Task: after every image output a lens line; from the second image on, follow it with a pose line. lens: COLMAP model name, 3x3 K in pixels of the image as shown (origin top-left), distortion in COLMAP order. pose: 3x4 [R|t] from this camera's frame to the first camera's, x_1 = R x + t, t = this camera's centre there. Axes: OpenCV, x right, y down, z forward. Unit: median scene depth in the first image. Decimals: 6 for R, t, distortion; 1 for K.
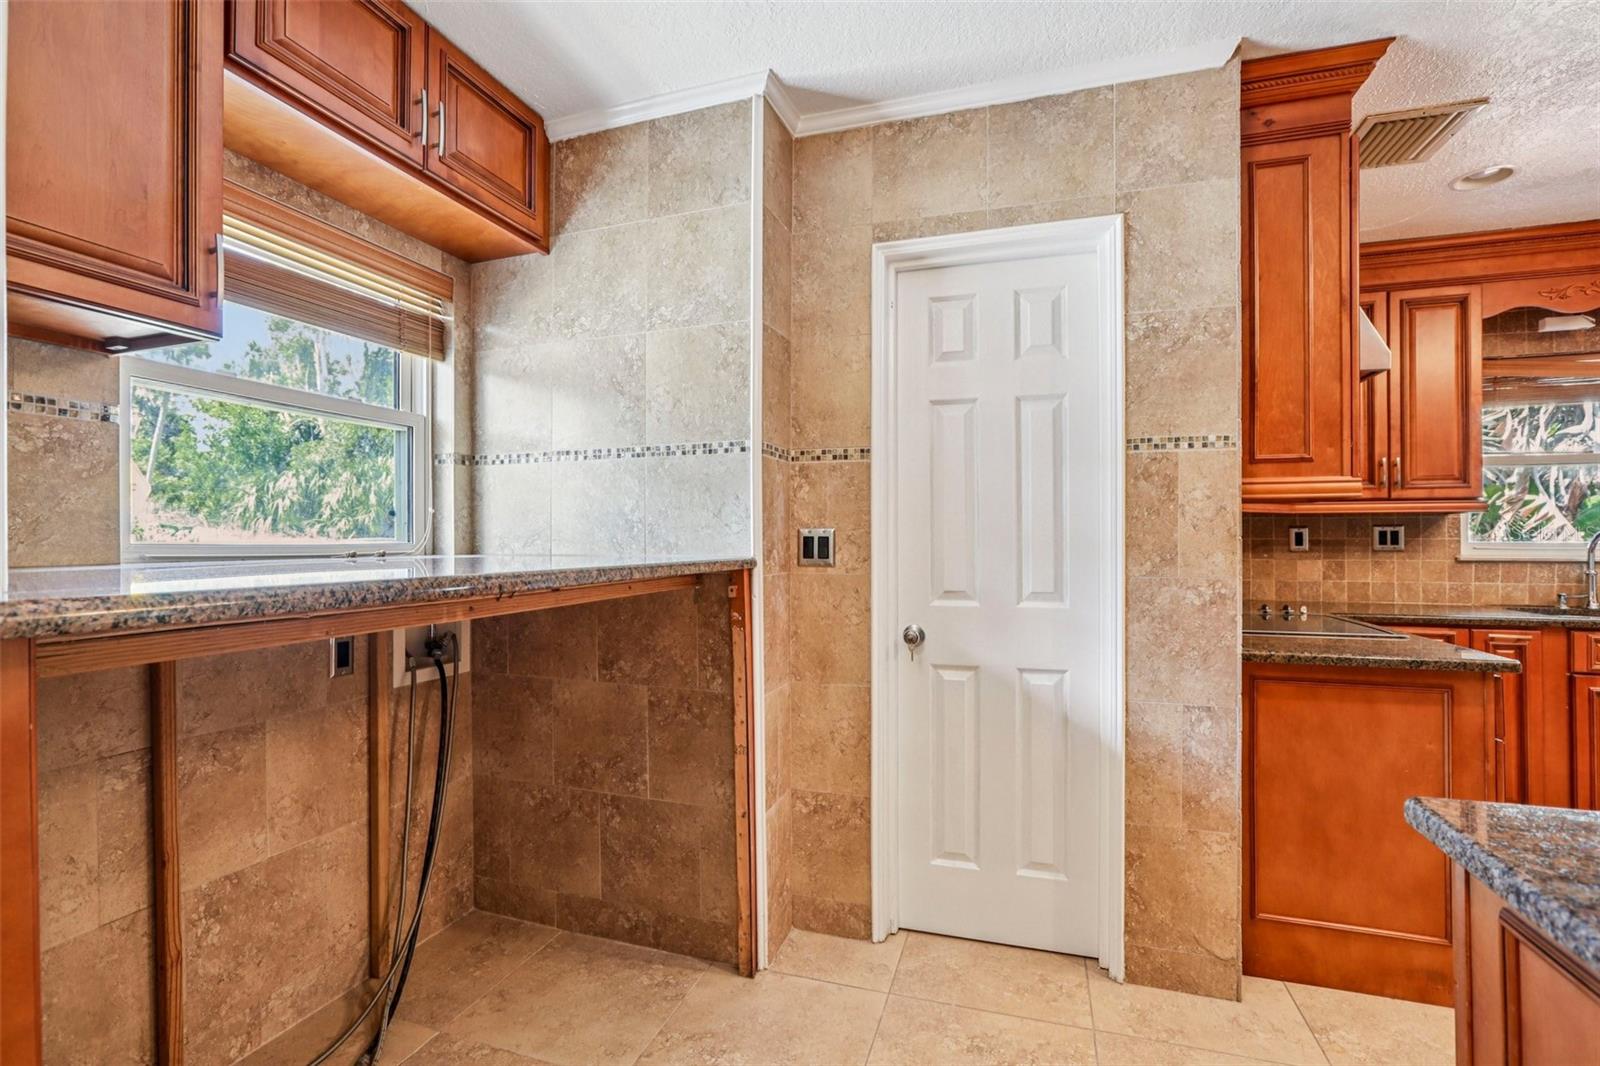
lens RADIAL K [[732.5, 0, 795.6], [0, 732.5, 538.6], [0, 0, 1]] dist [-0.044050, 0.015343]
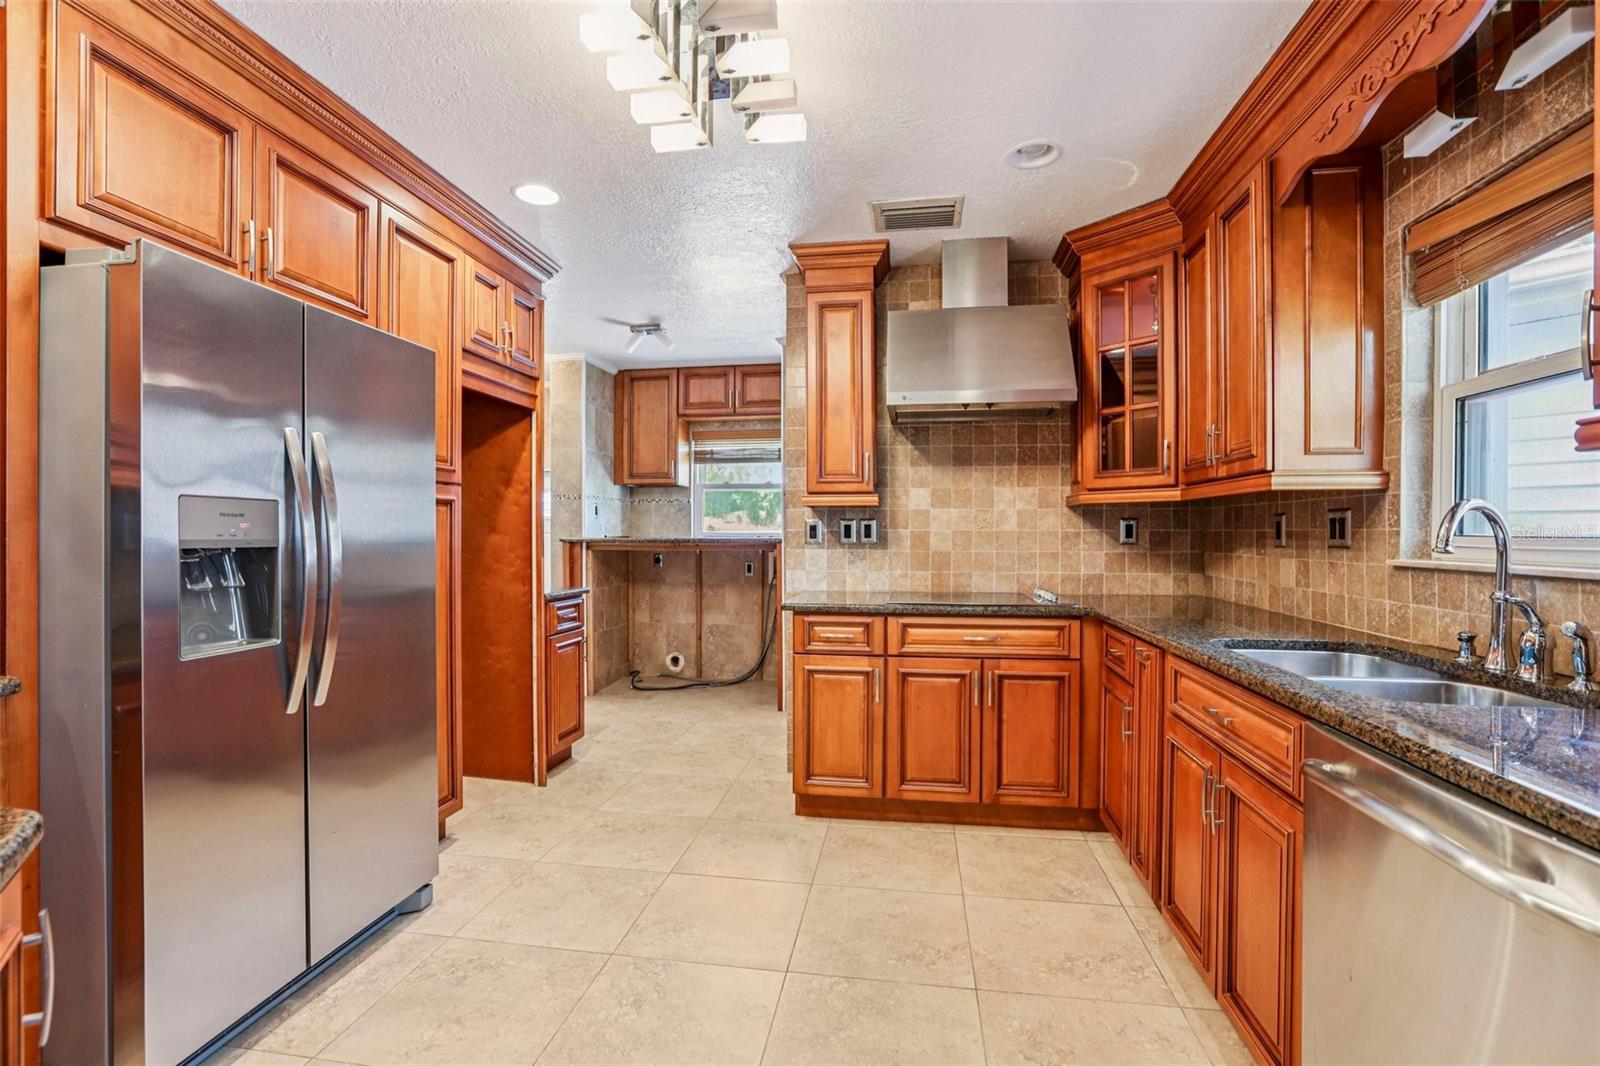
lens RADIAL K [[729.1, 0, 791.9], [0, 729.1, 533.7], [0, 0, 1]] dist [-0.047344, 0.014970]
pose [[0.155941, 0.002842, -0.987762, 2.118119], [0.000147, 0.999996, 0.002901, 0.003101], [0.987766, -0.000598, 0.155940, 0.592252]]
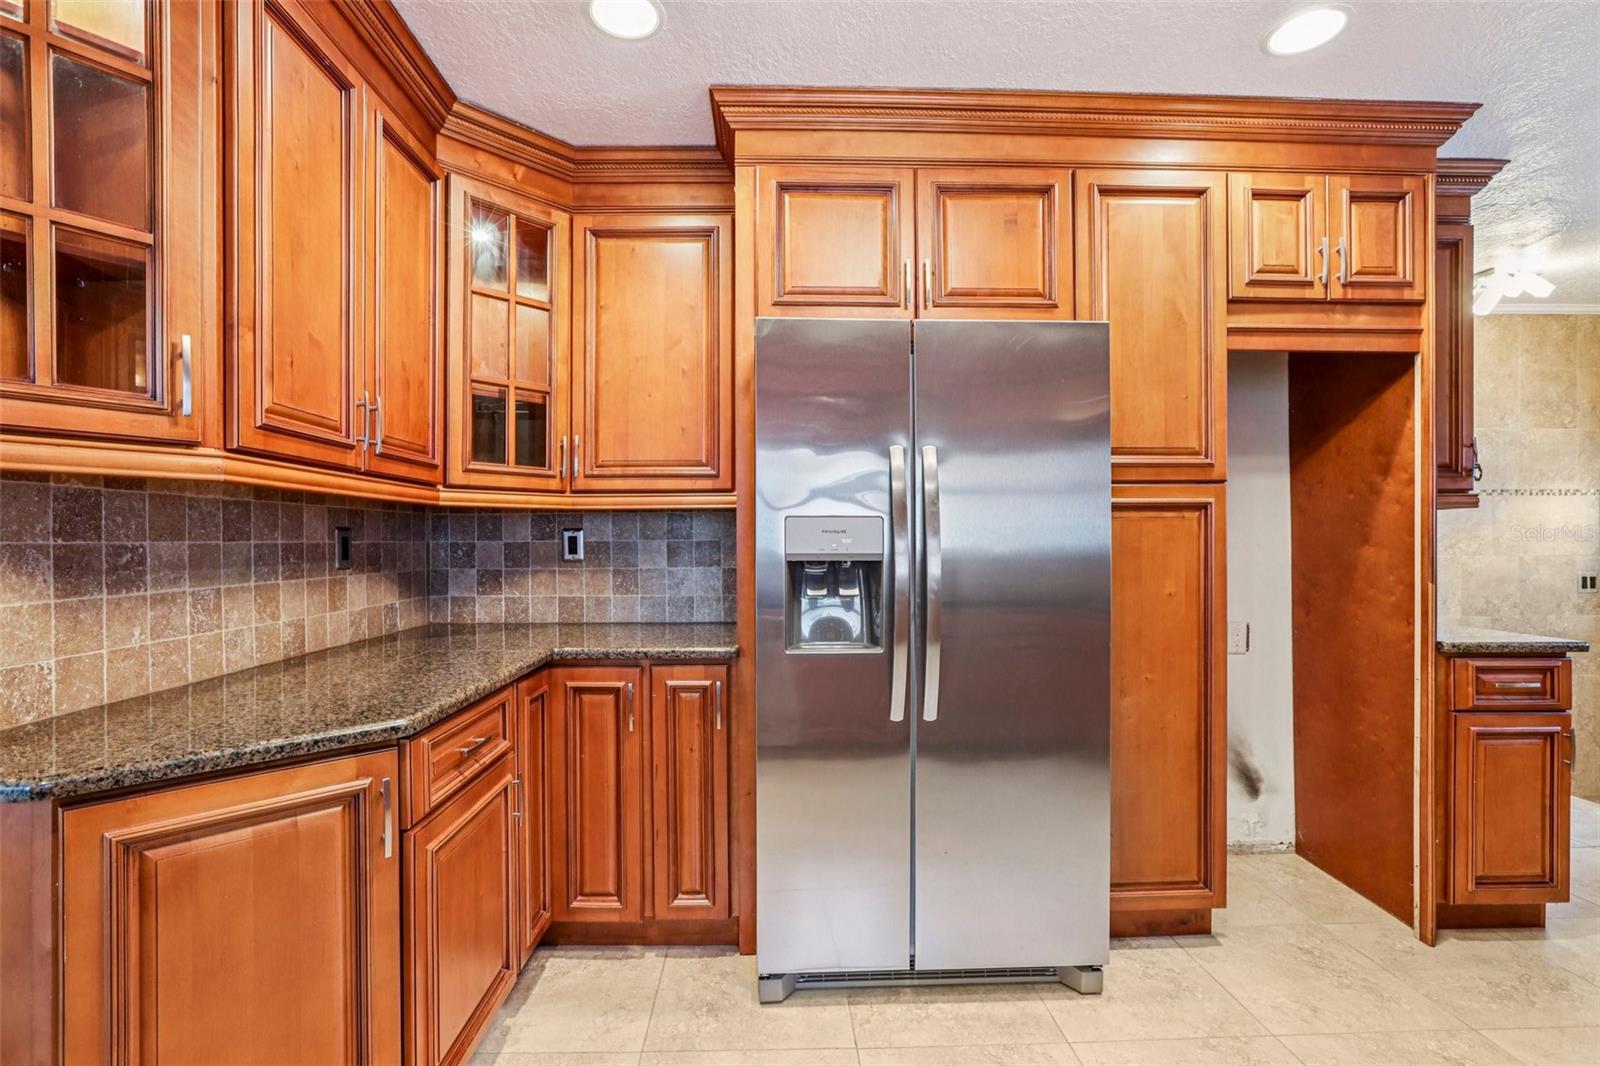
lens RADIAL K [[724.6, 0, 785.5], [0, 724.6, 550.0], [0, 0, 1]] dist [-0.014843, 0.000399]
pose [[-0.940922, 0.007507, -0.338541, 1.658363], [0.004717, 0.999948, 0.009063, 0.000453], [0.338592, 0.006930, -0.940908, 0.915337]]
